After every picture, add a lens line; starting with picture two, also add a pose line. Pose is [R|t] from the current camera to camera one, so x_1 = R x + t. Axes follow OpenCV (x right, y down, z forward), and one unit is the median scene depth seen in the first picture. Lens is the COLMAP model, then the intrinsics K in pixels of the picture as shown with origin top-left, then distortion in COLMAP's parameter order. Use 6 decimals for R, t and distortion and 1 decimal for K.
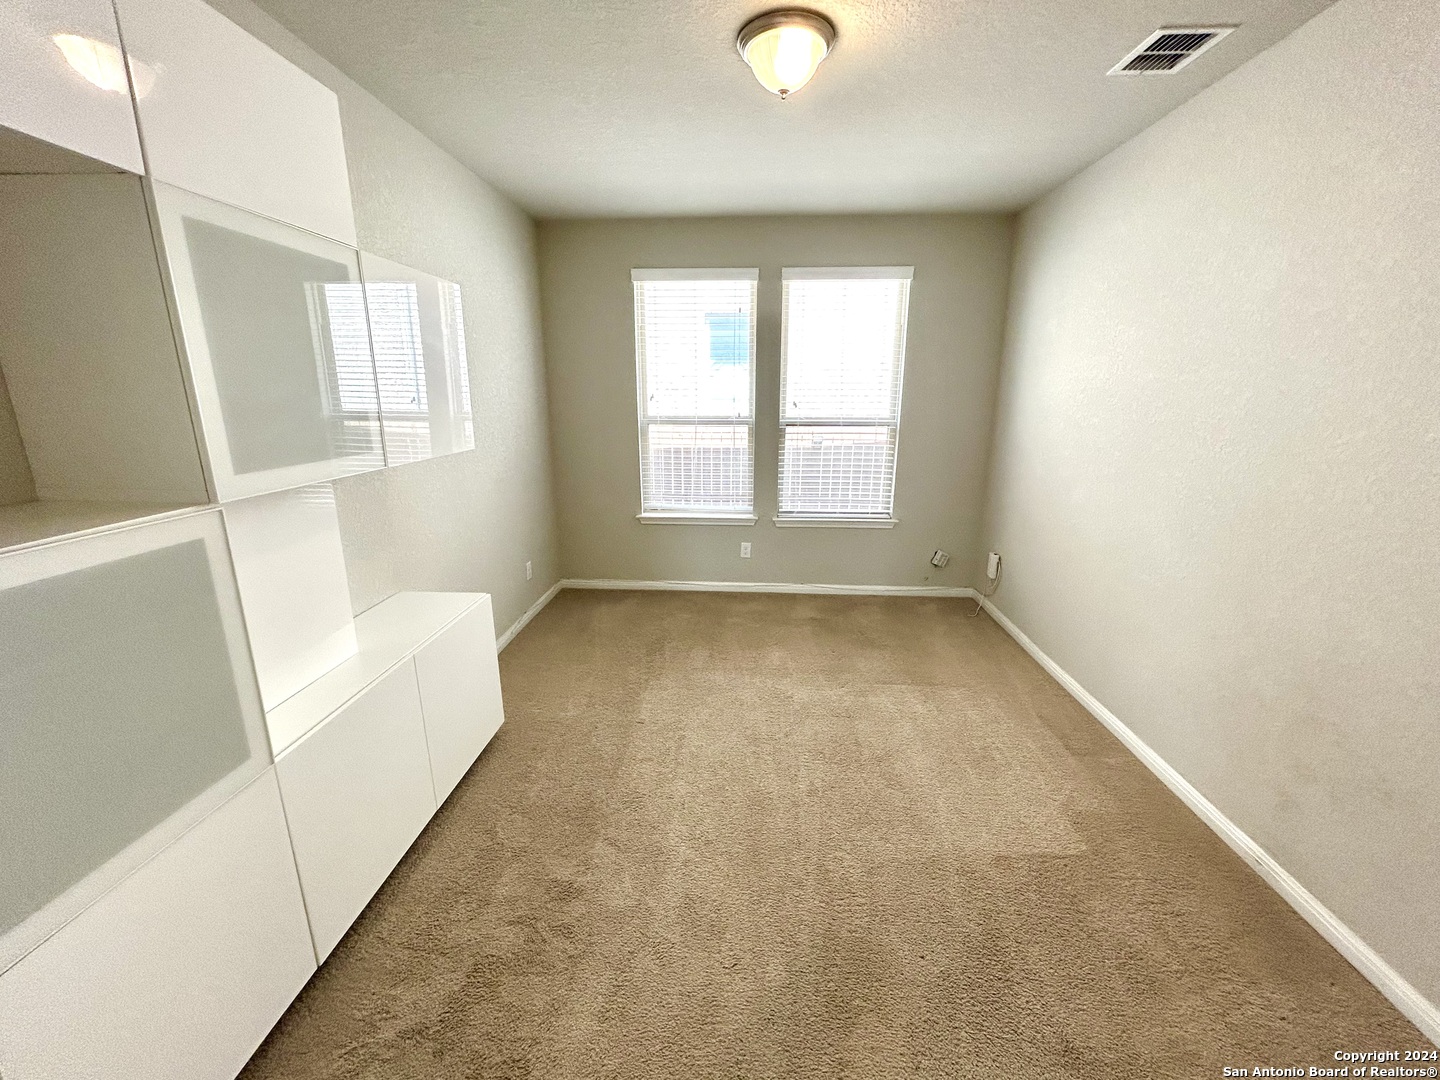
lens RADIAL K [[578.3, 0, 719.1], [0, 578.3, 537.0], [0, 0, 1]] dist [-0.004546, 0.003352]
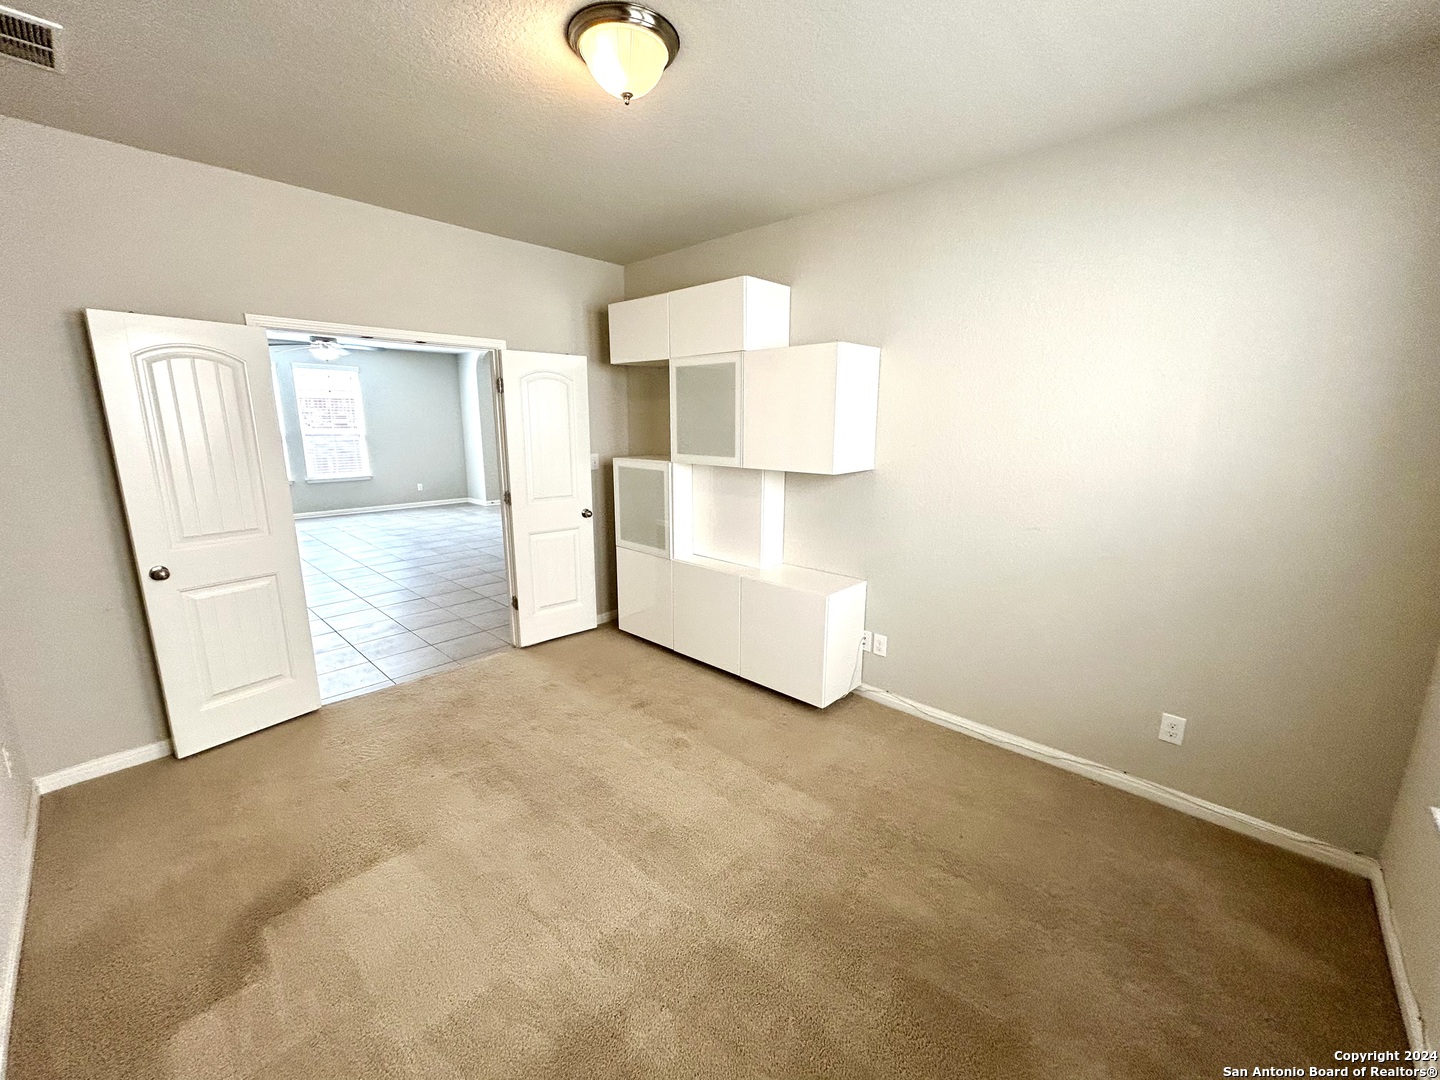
lens RADIAL K [[578.3, 0, 719.1], [0, 578.3, 537.0], [0, 0, 1]] dist [-0.004546, 0.003352]
pose [[-0.630281, 0.145183, -0.762671, 1.250464], [-0.203635, 0.917051, 0.342857, -0.743088], [0.749185, 0.371403, -0.548436, 2.875978]]
